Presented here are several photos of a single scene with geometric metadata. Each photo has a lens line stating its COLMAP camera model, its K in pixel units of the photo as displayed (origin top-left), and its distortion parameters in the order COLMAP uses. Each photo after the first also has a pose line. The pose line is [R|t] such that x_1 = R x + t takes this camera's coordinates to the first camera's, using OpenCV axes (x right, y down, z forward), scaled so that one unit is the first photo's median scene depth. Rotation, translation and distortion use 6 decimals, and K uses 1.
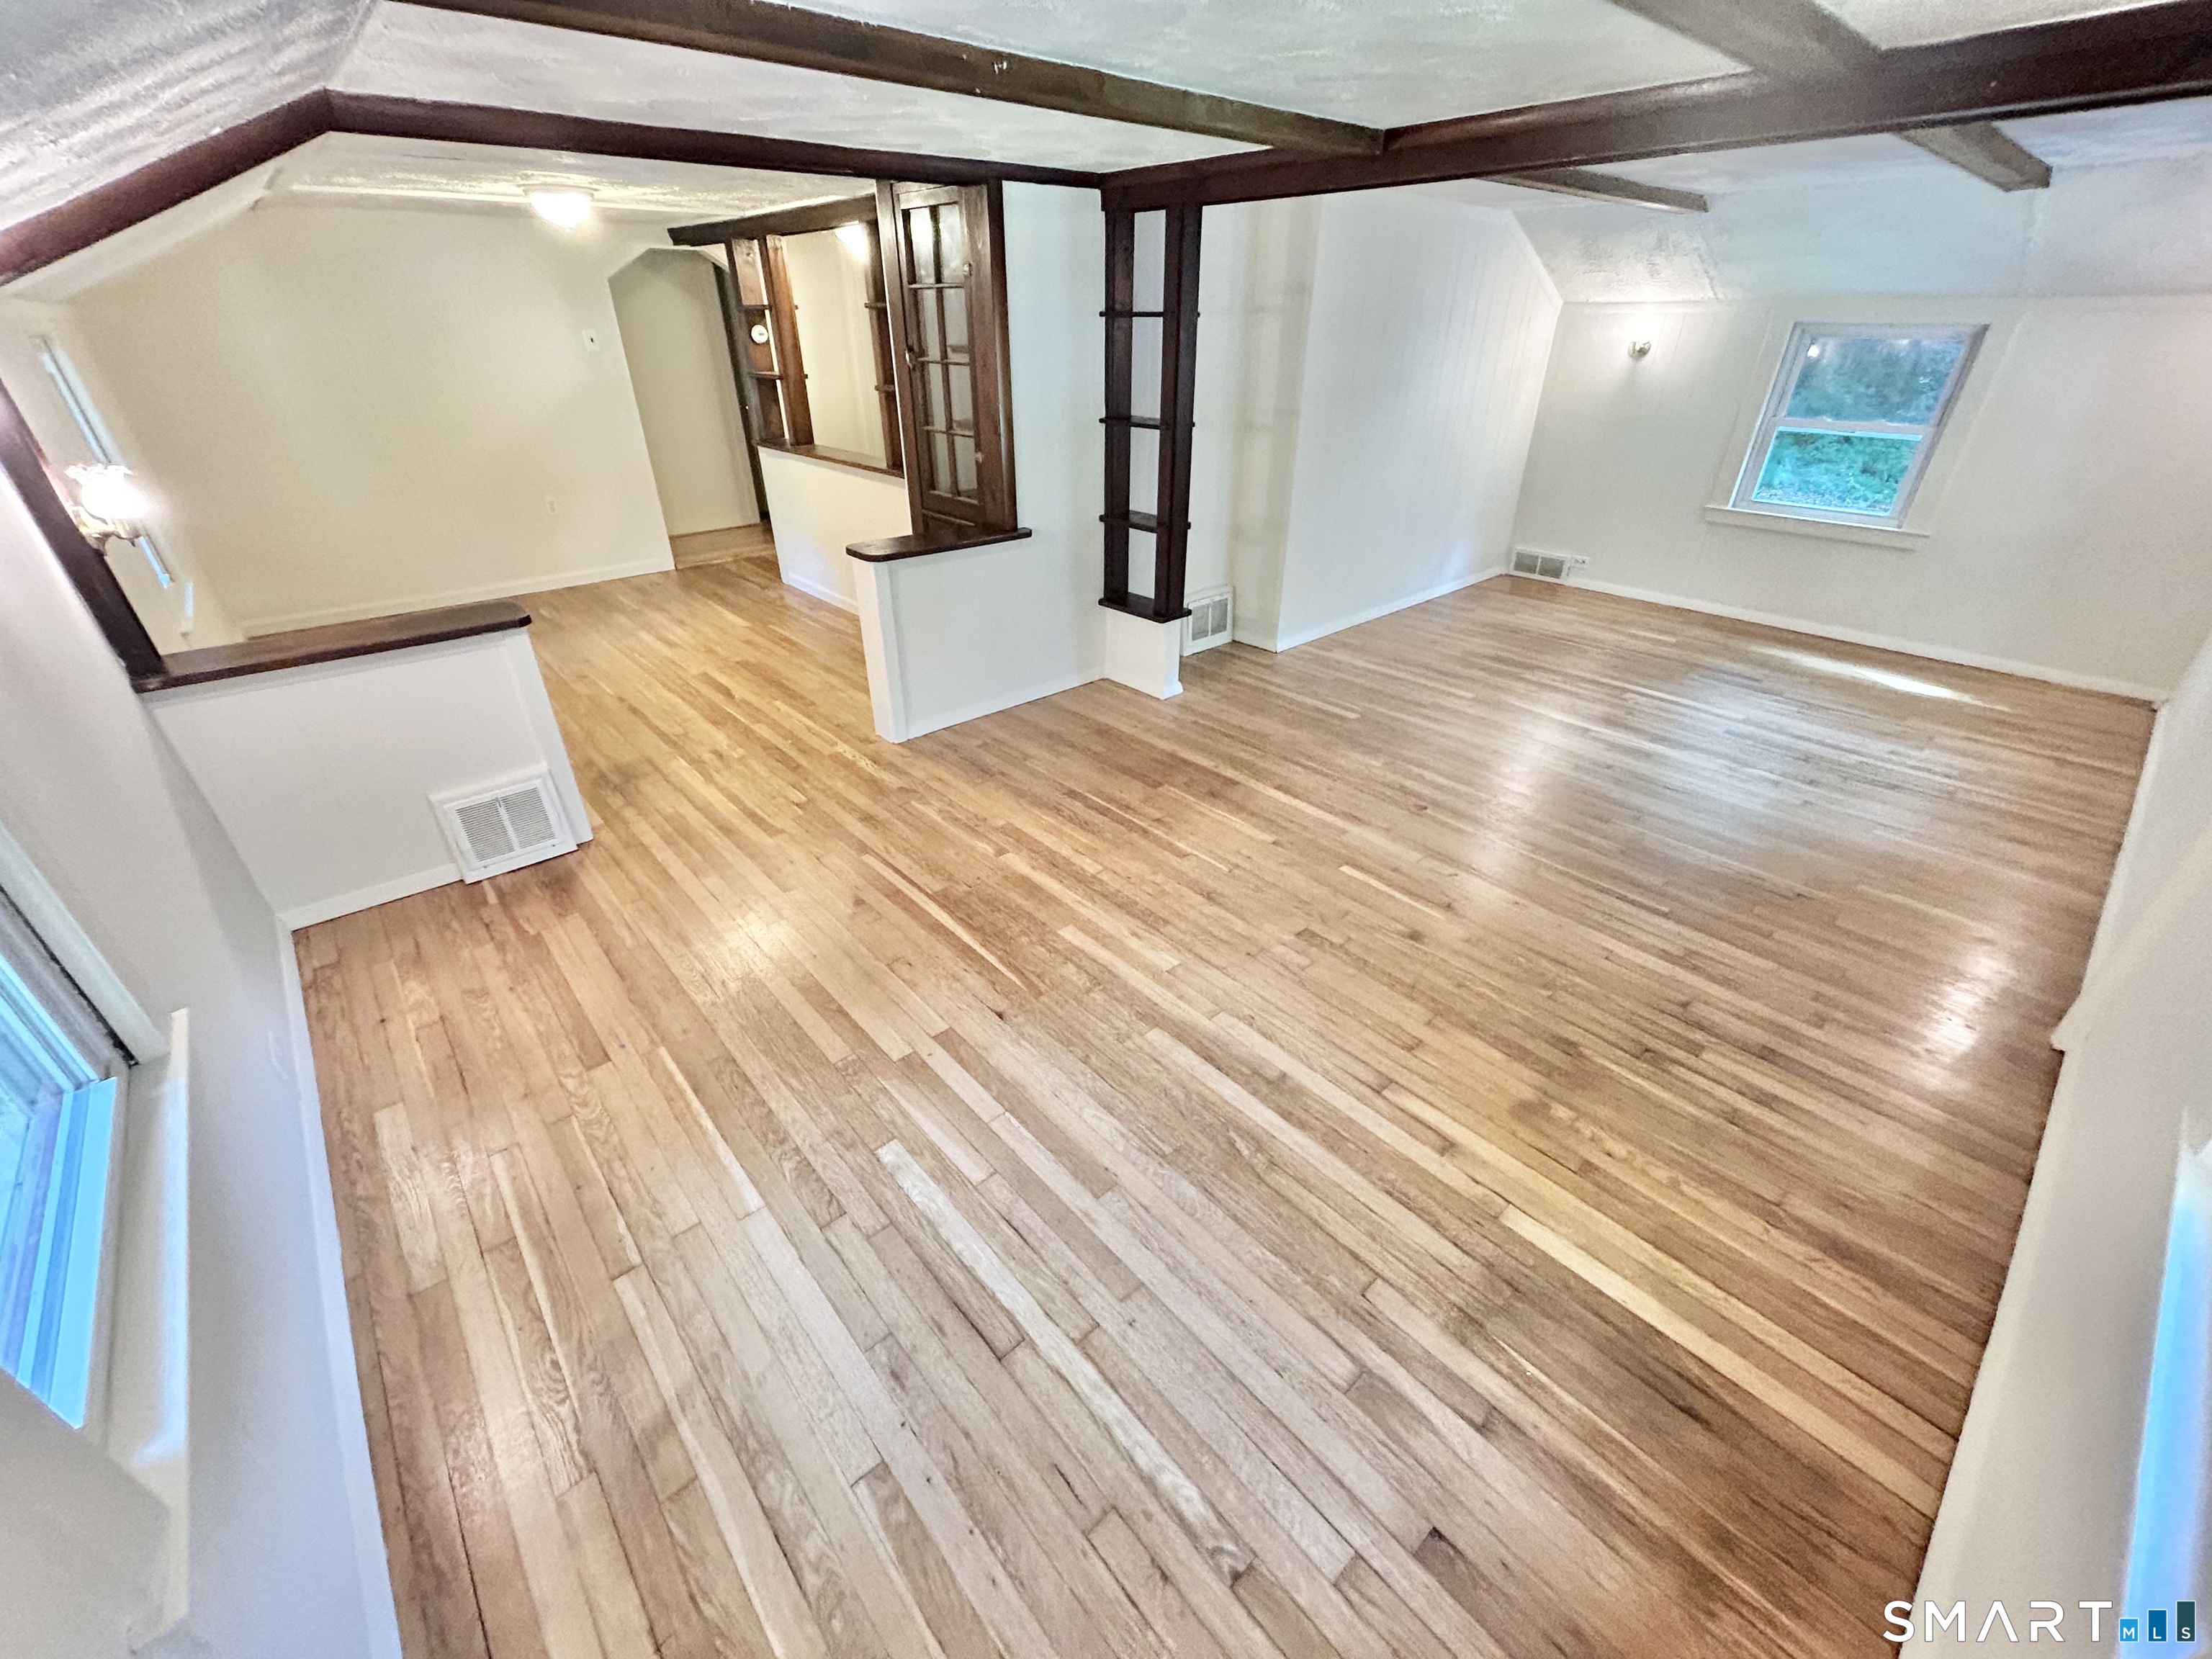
lens RADIAL K [[887.0, 0, 1106.0], [0, 887.0, 829.5], [0, 0, 1]] dist [-0.001979, 0.000190]
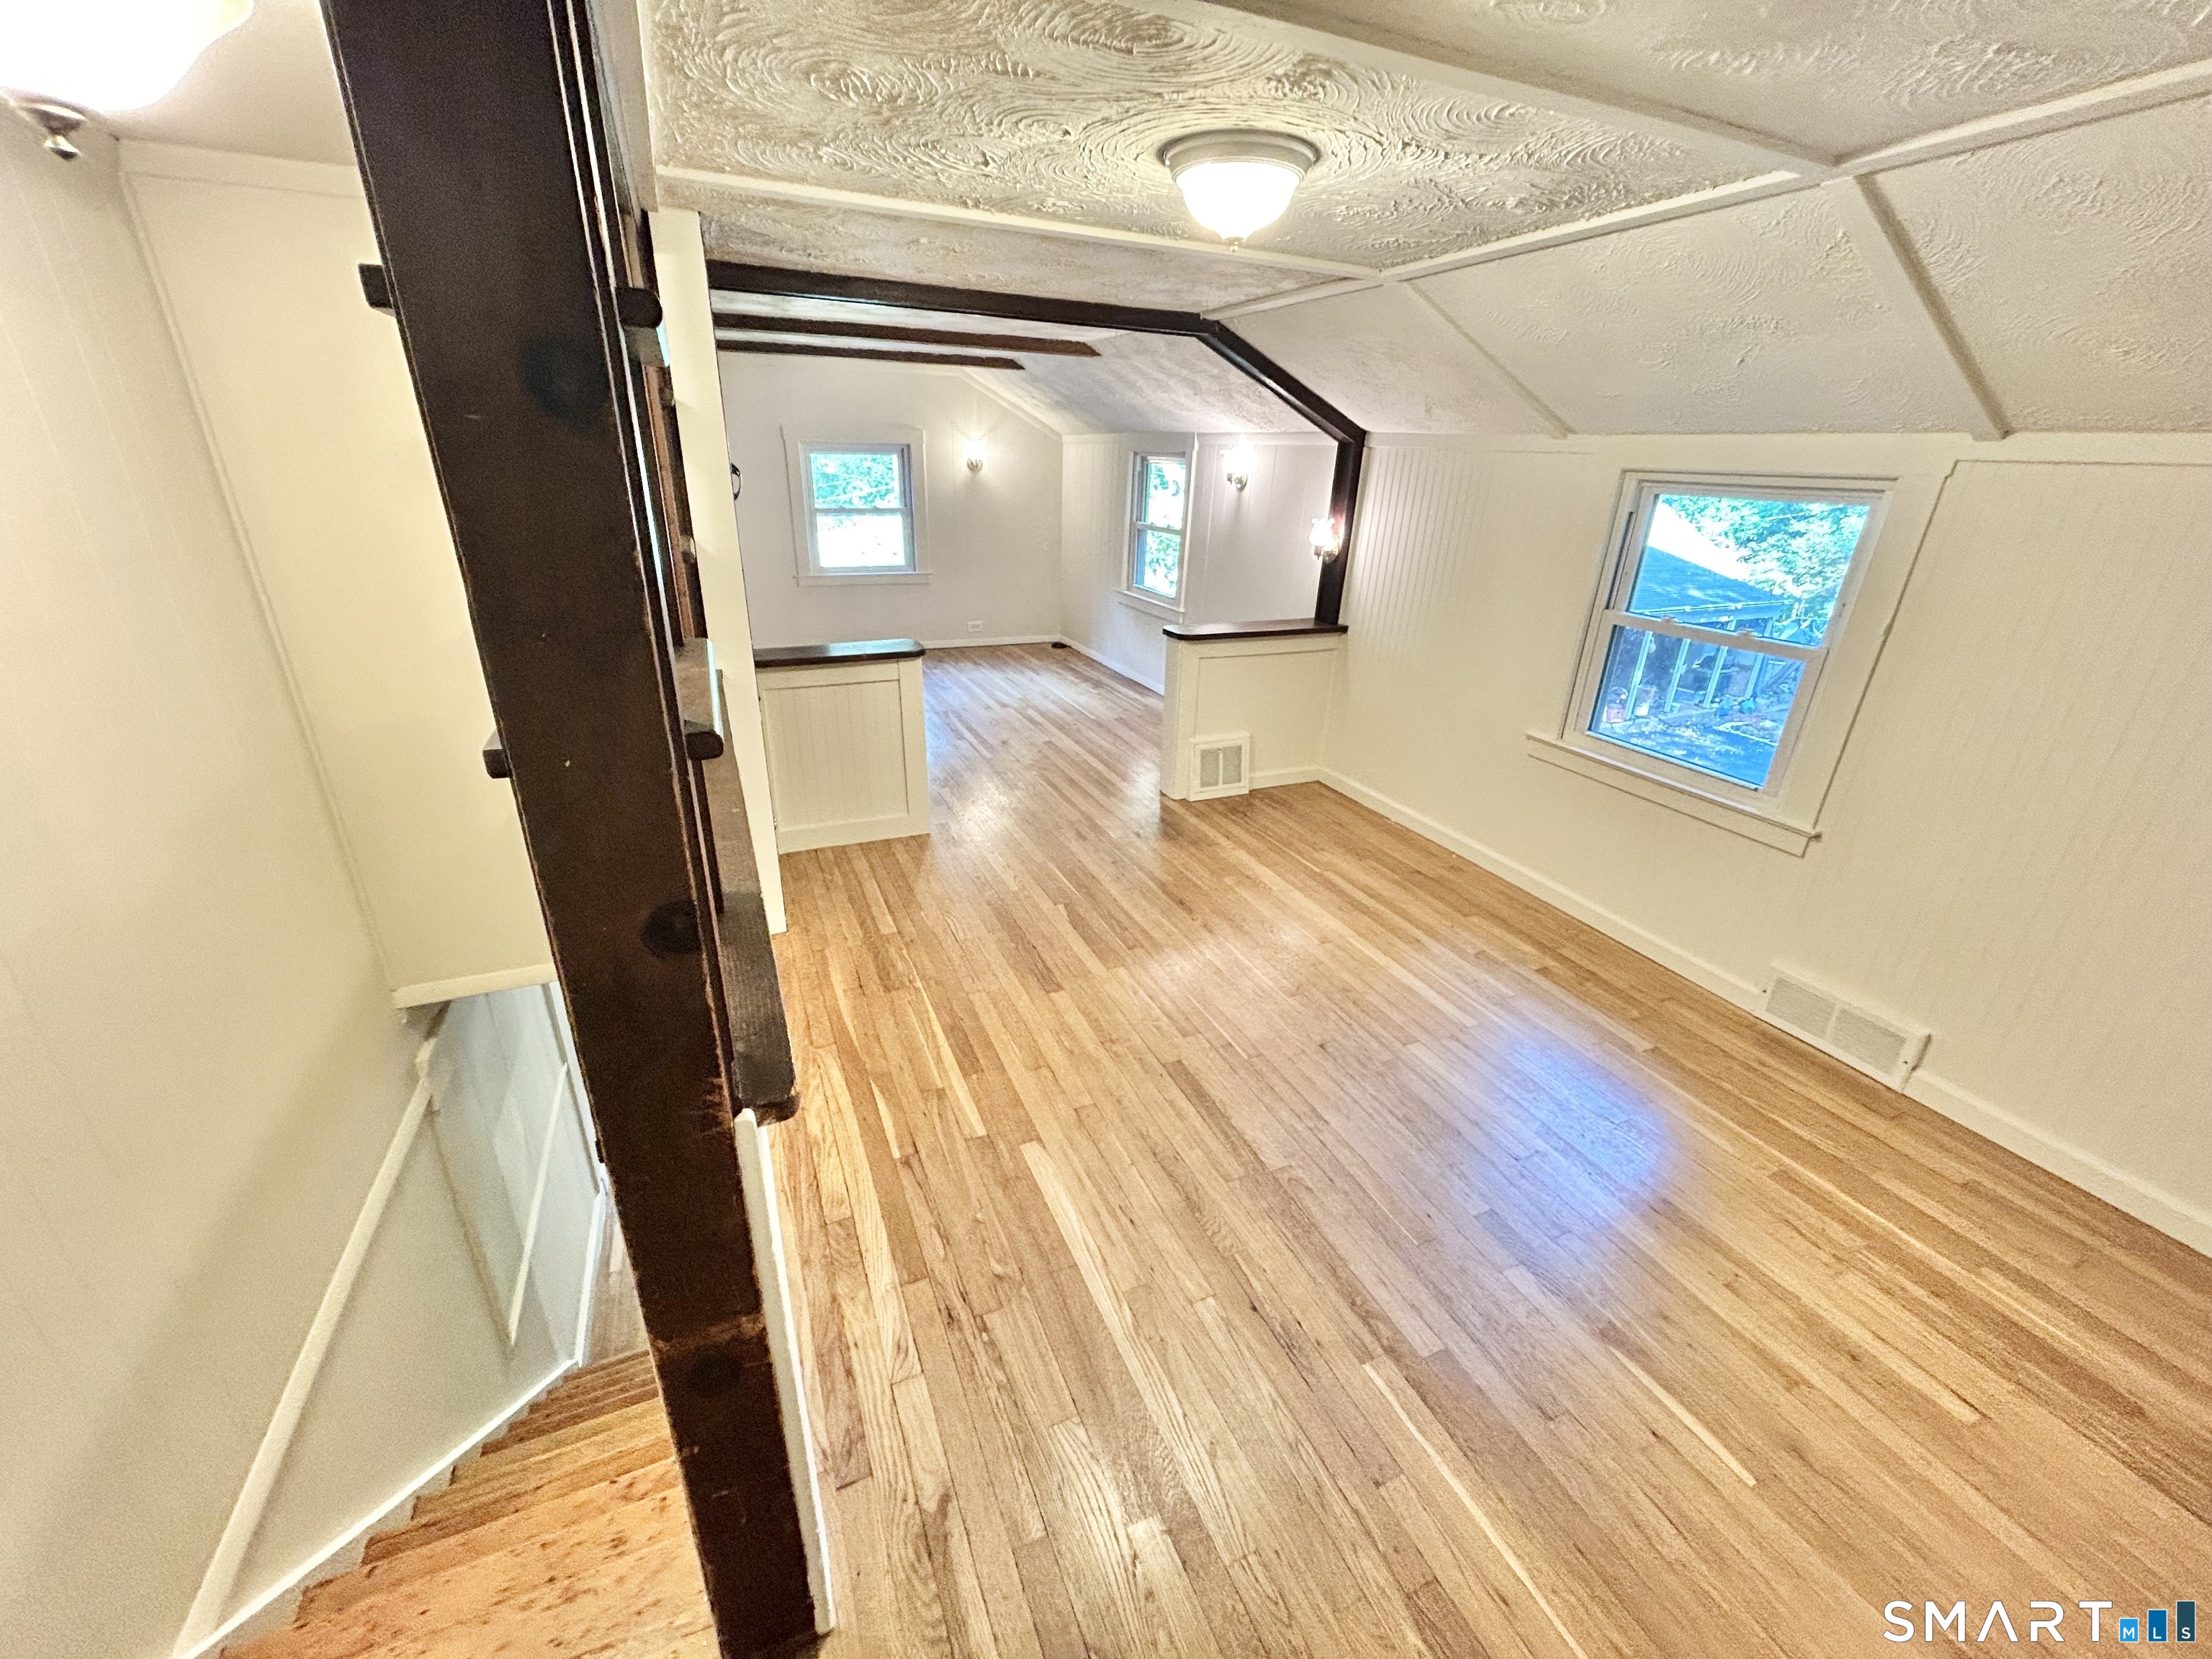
lens RADIAL K [[887.0, 0, 1106.0], [0, 887.0, 829.5], [0, 0, 1]] dist [-0.001979, 0.000190]
pose [[-0.950751, -0.154447, 0.268734, -0.948120], [0.120120, 0.615660, 0.778803, -1.137673], [-0.285732, 0.772728, -0.566788, 2.009953]]
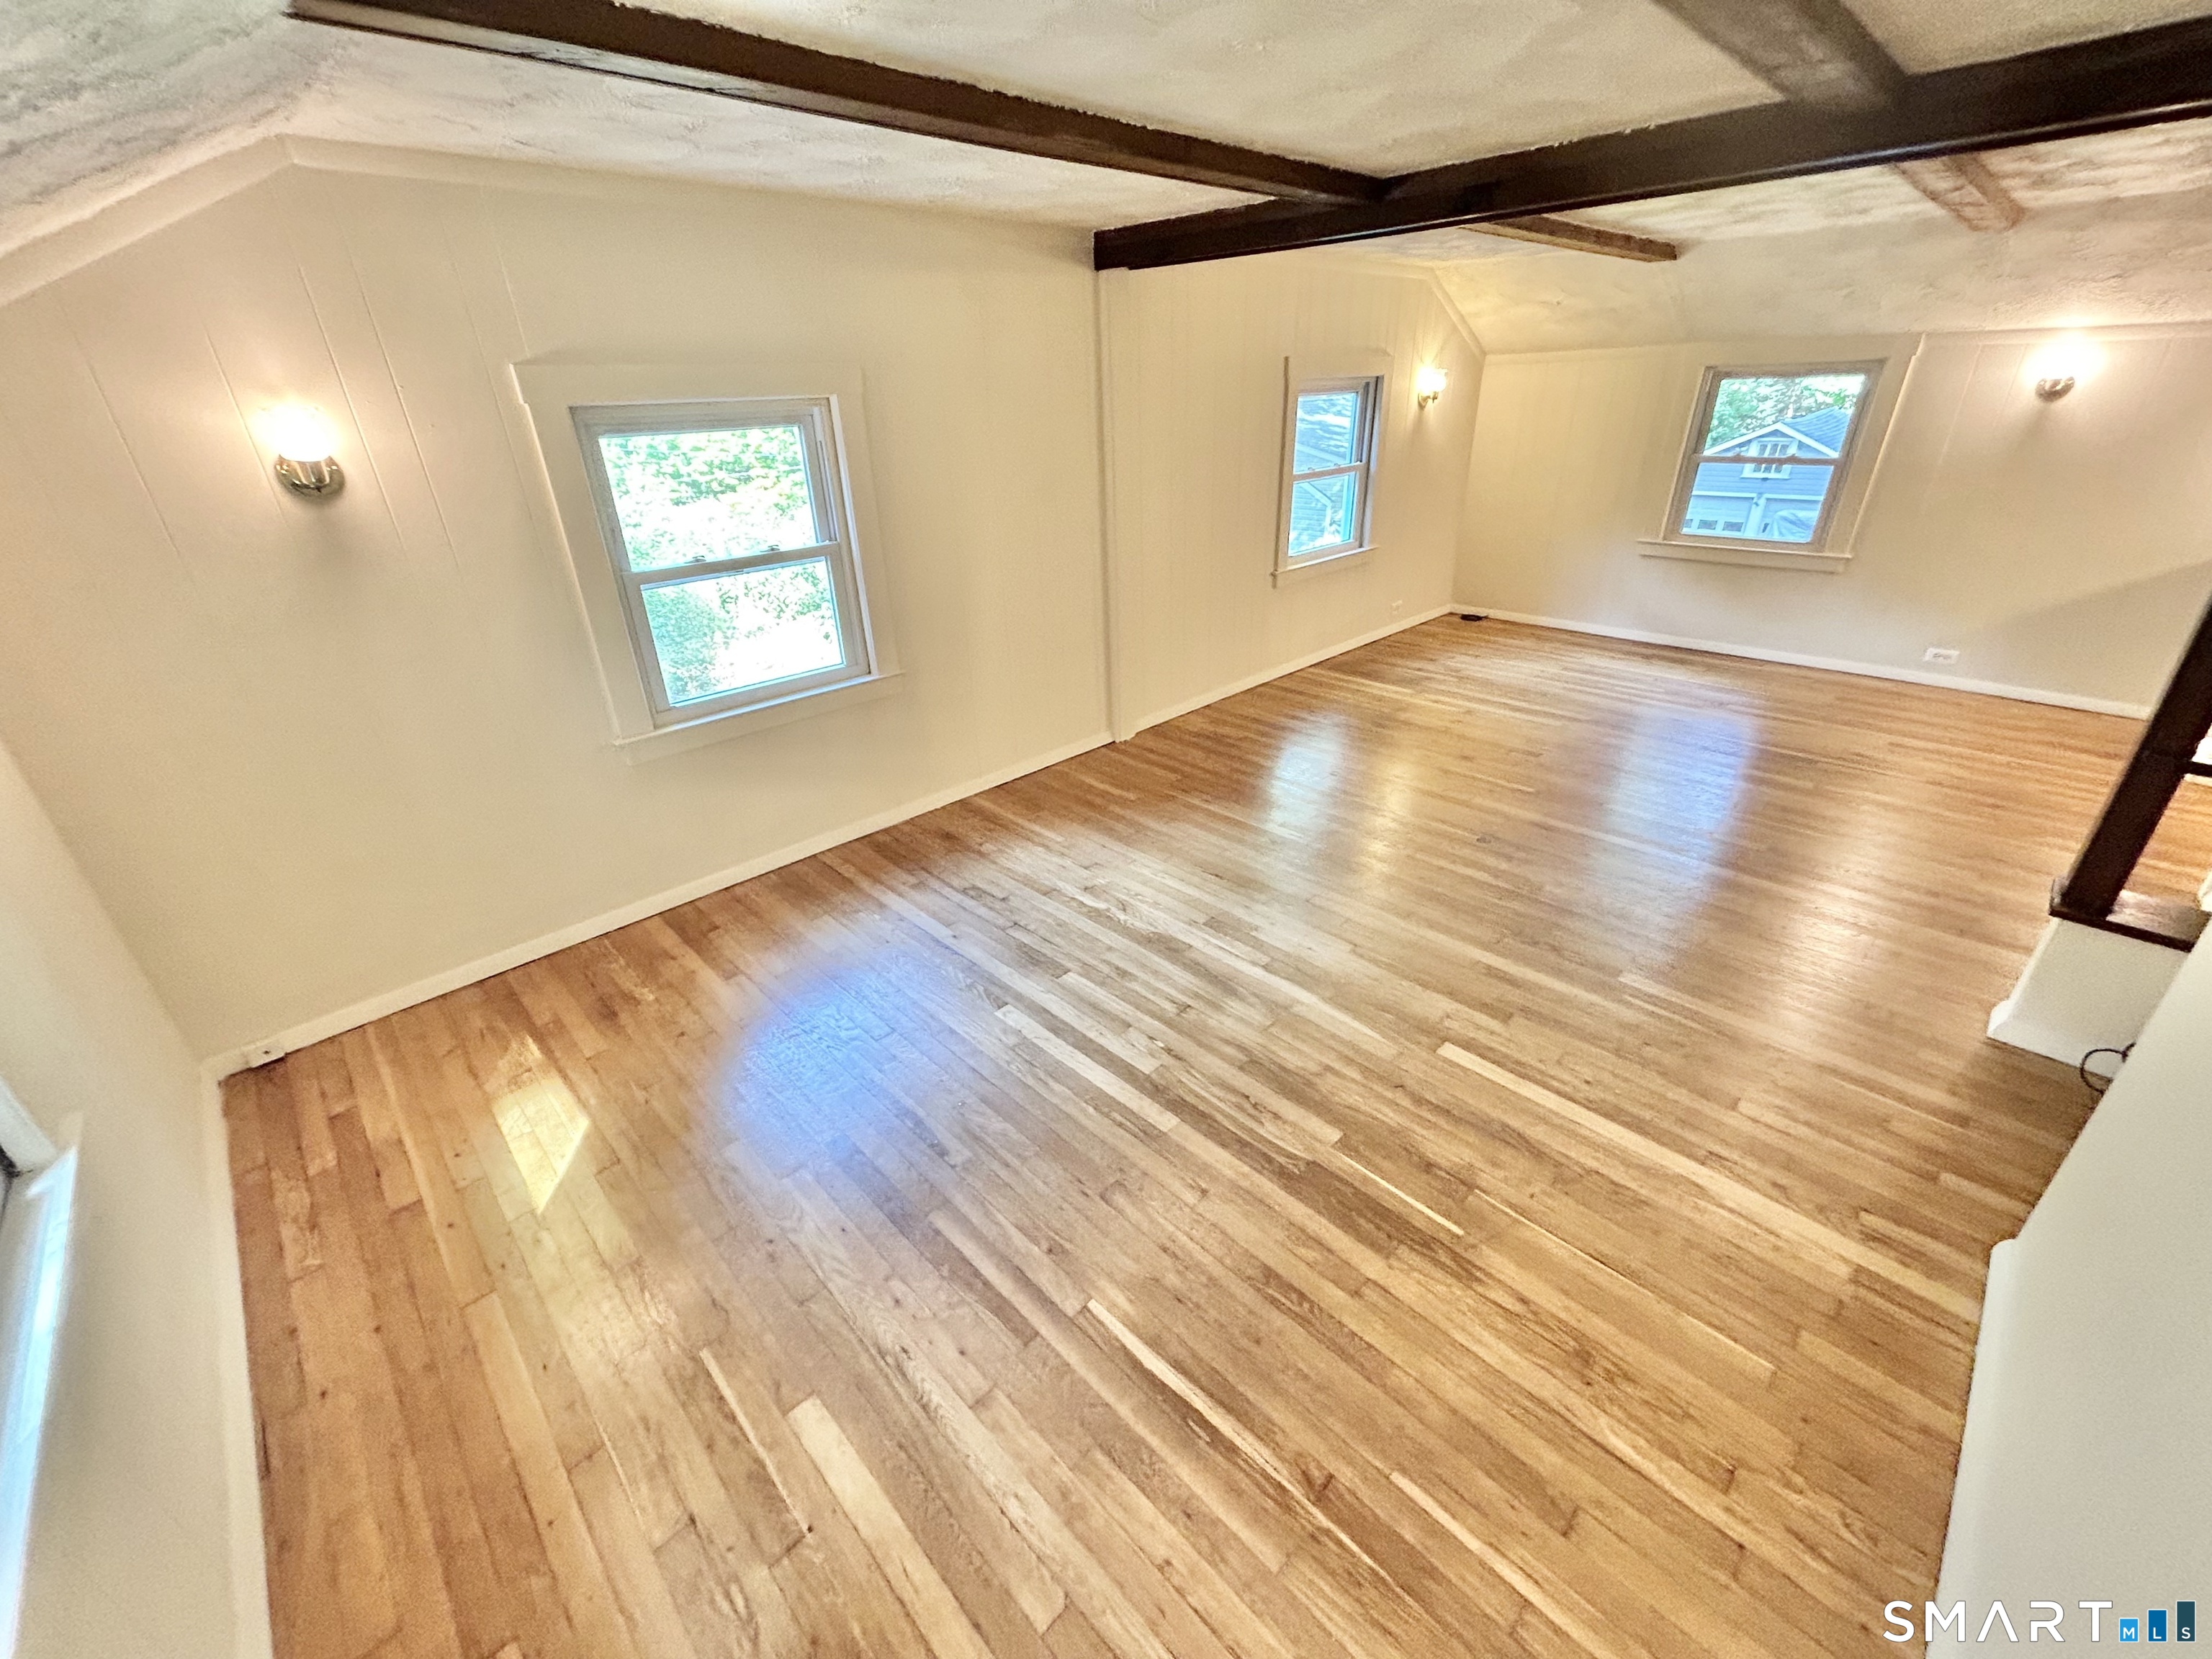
lens RADIAL K [[895.7, 0, 1106.0], [0, 895.7, 829.5], [0, 0, 1]] dist [-0.002538, -0.000059]
pose [[-0.998326, 0.047493, -0.033003, 0.919540], [-0.001712, 0.546135, 0.837696, -0.987301], [0.057809, 0.836350, -0.545139, 1.715196]]
